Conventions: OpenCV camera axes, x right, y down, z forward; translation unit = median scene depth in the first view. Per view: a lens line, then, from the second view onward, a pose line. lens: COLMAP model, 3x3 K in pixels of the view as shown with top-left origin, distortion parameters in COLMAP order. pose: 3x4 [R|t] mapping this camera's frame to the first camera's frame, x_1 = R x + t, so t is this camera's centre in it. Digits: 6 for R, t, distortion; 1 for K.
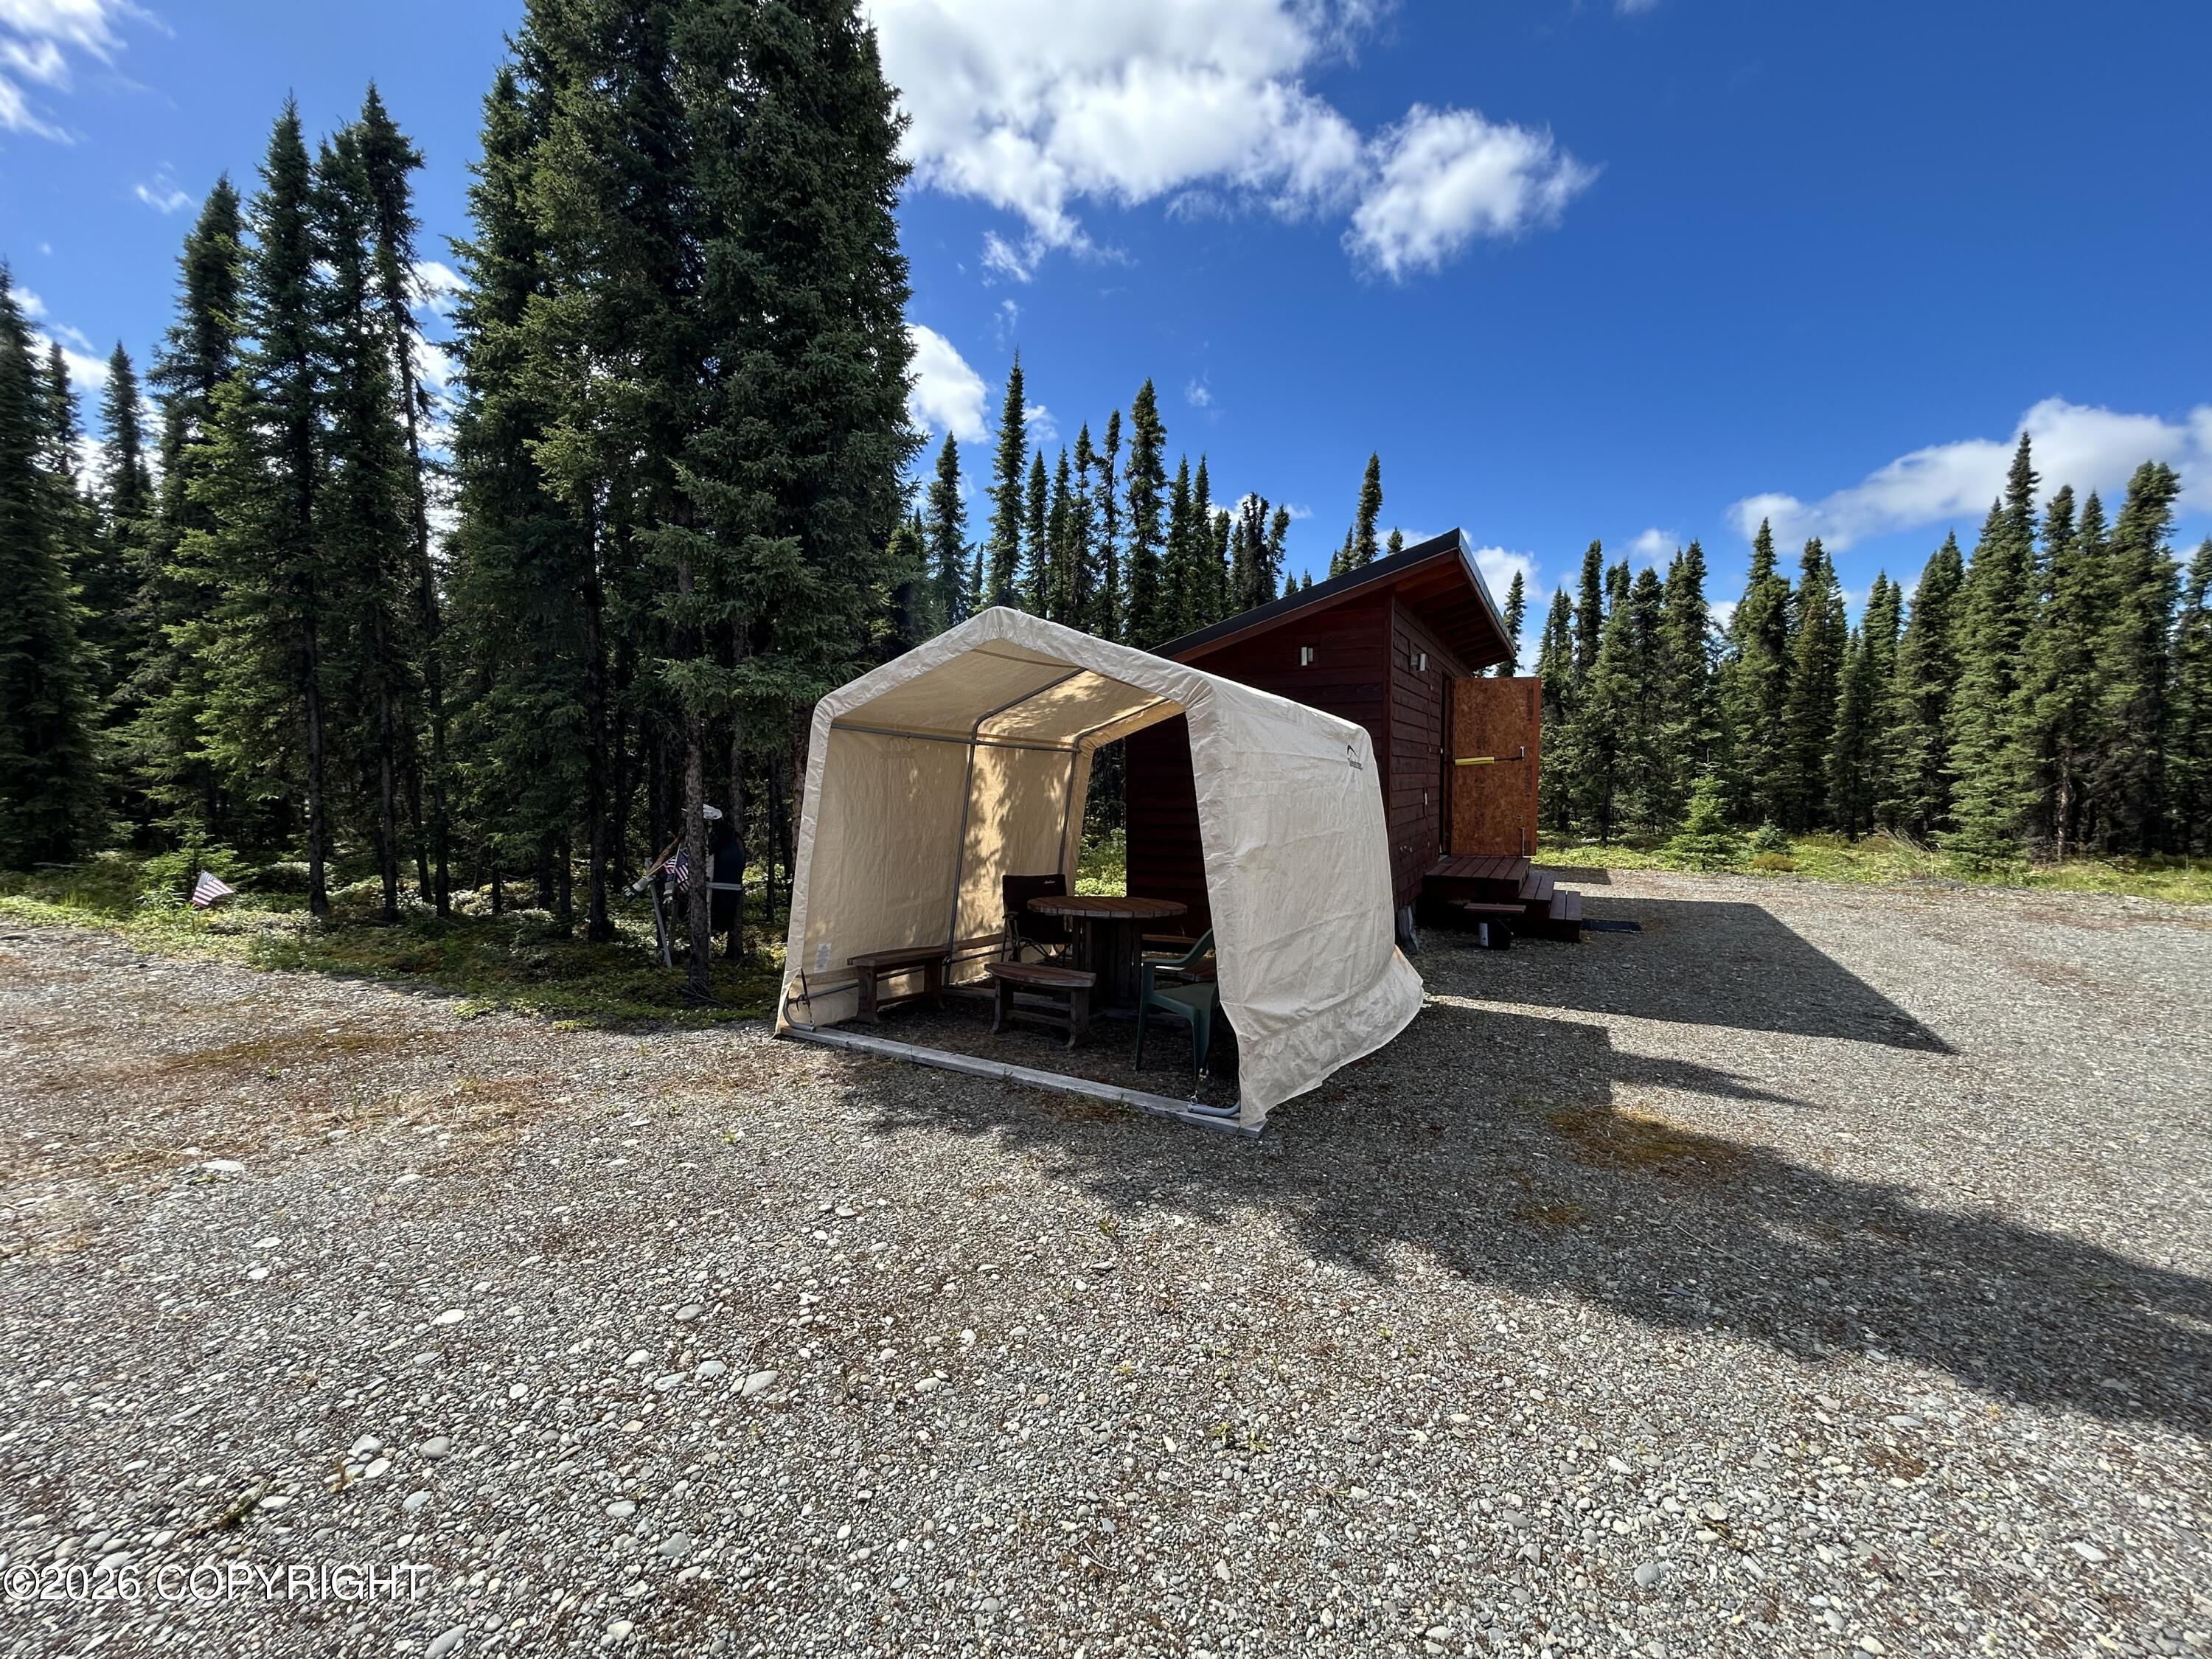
lens RADIAL K [[885.0, 0, 1106.0], [0, 885.0, 829.5], [0, 0, 1]] dist [-0.006803, -0.000410]
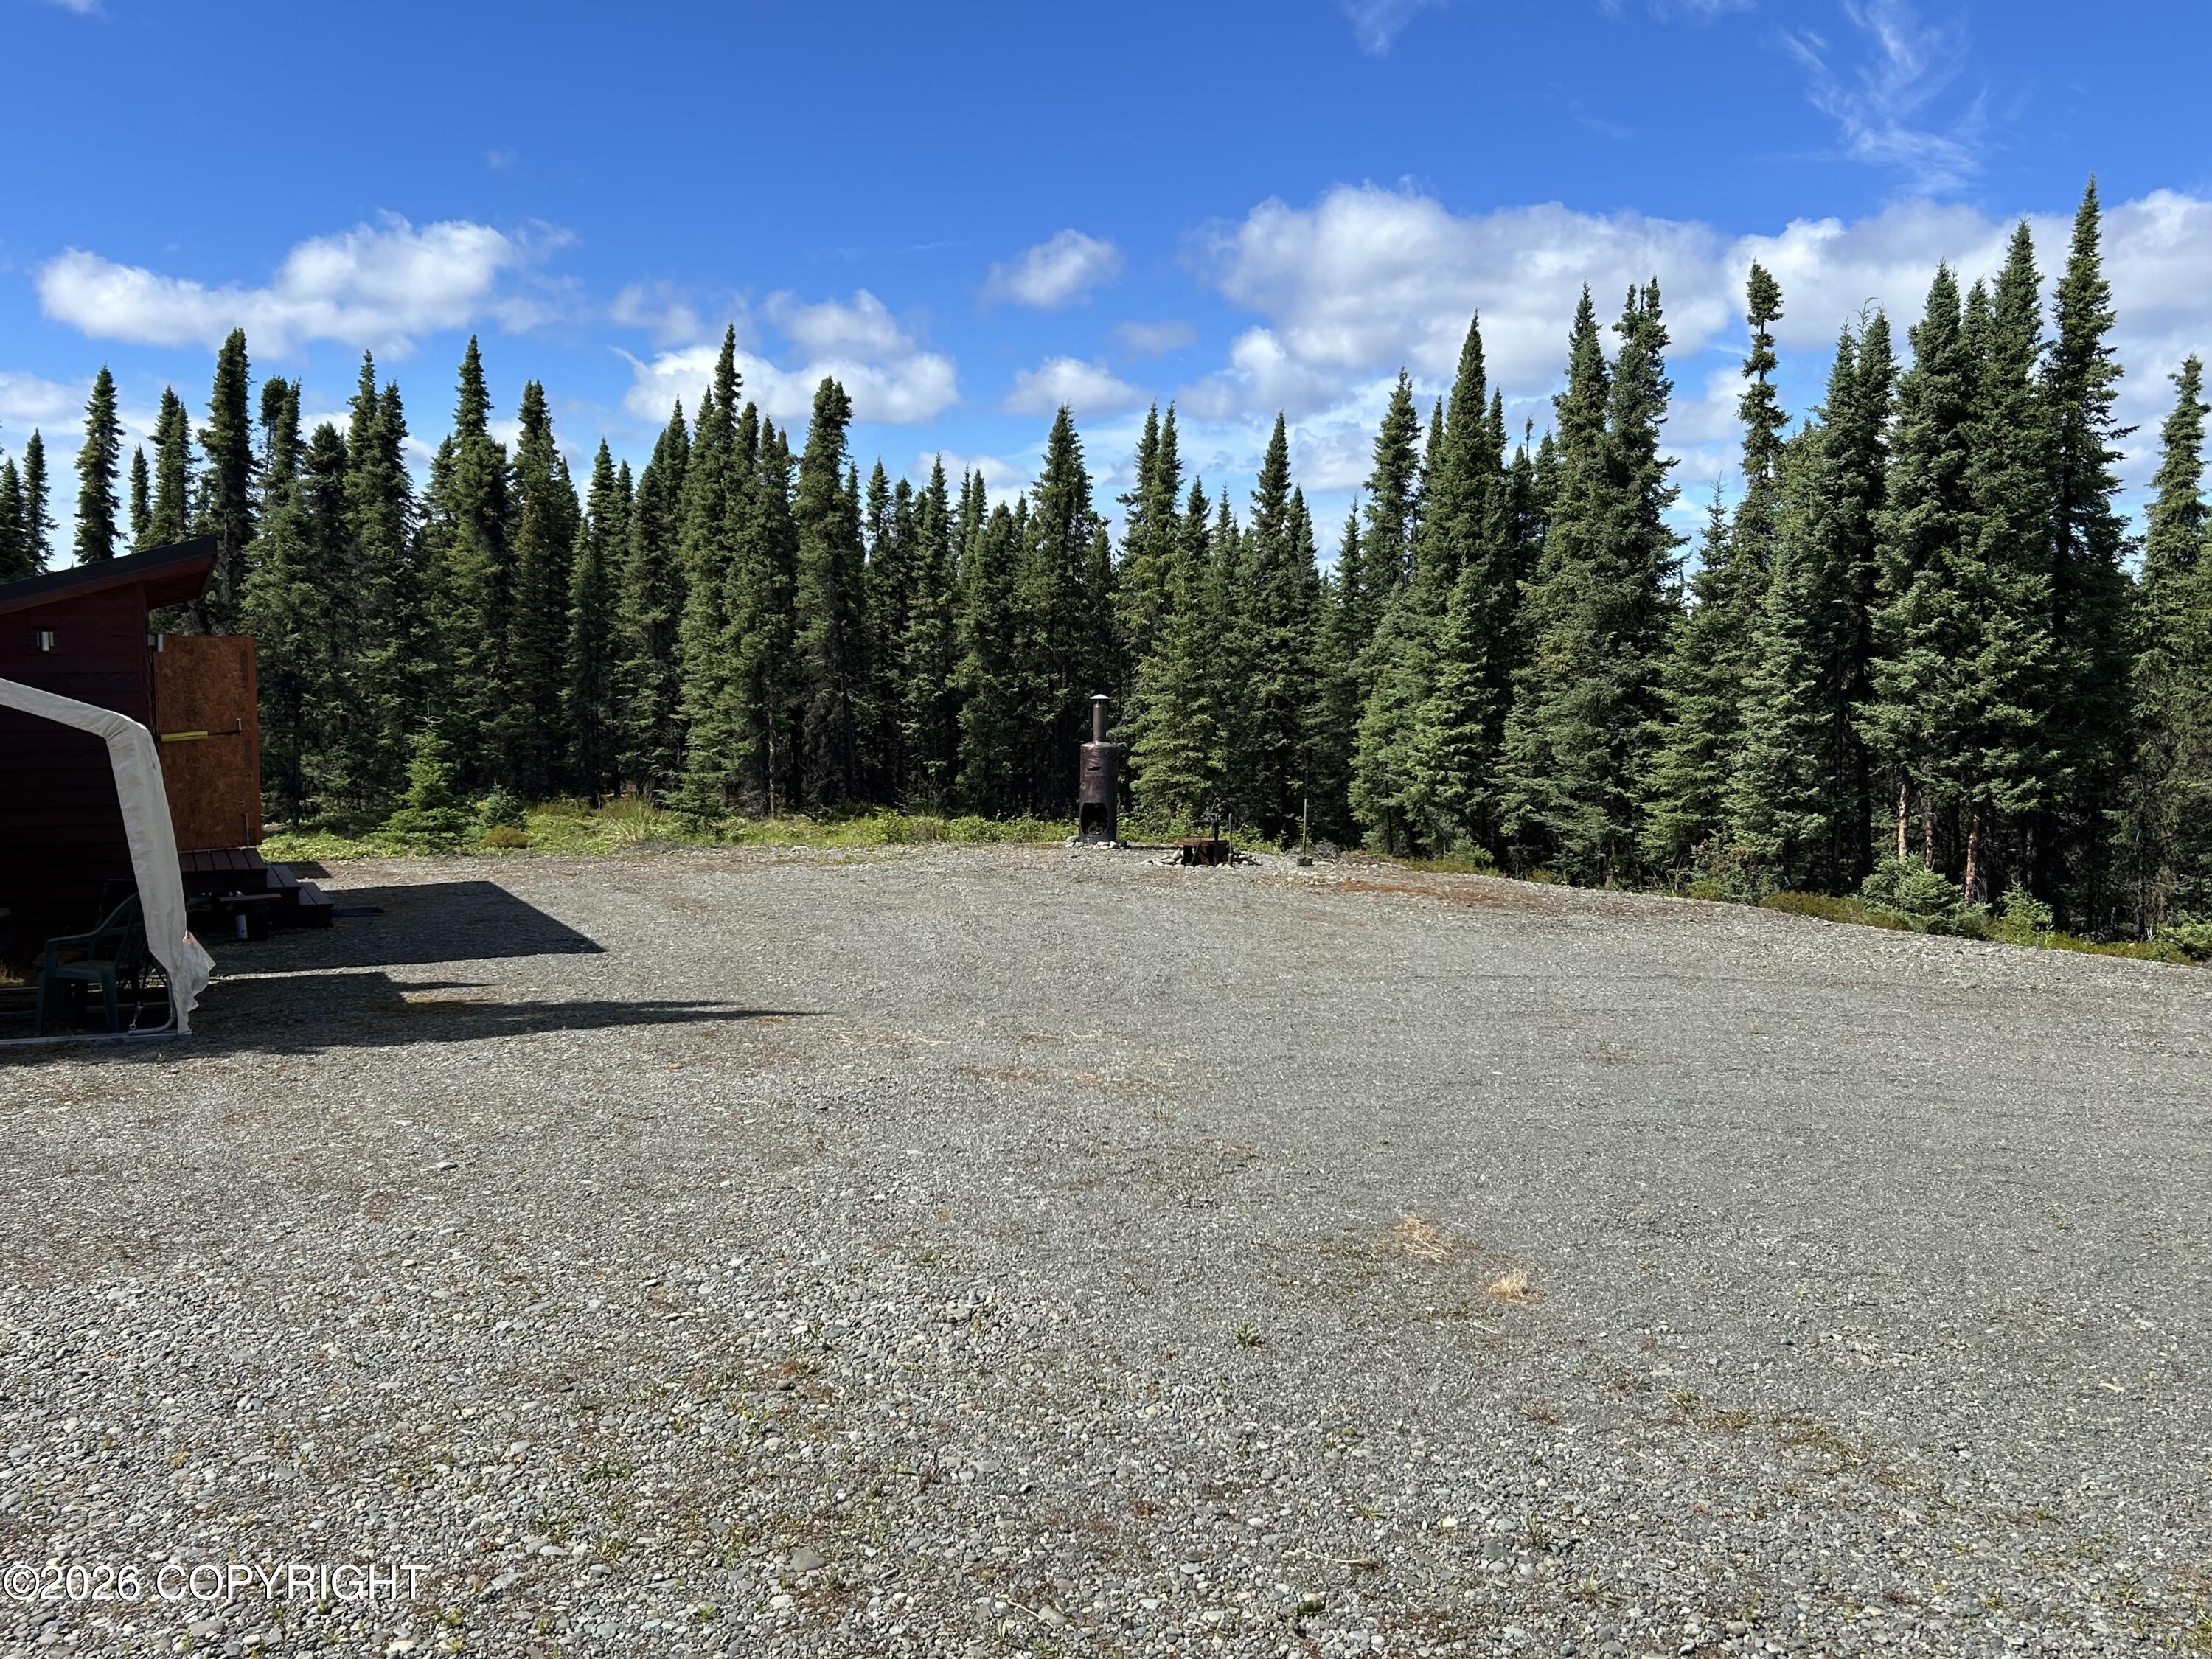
lens RADIAL K [[1932.3, 0, 1077.0], [0, 1932.3, 798.1], [0, 0, 1]] dist [0.074653, -0.091593]
pose [[0.599725, -0.051164, 0.798569, -0.306112], [0.057650, 0.998123, 0.020655, -0.005198], [-0.798127, 0.033650, 0.601549, -0.429412]]
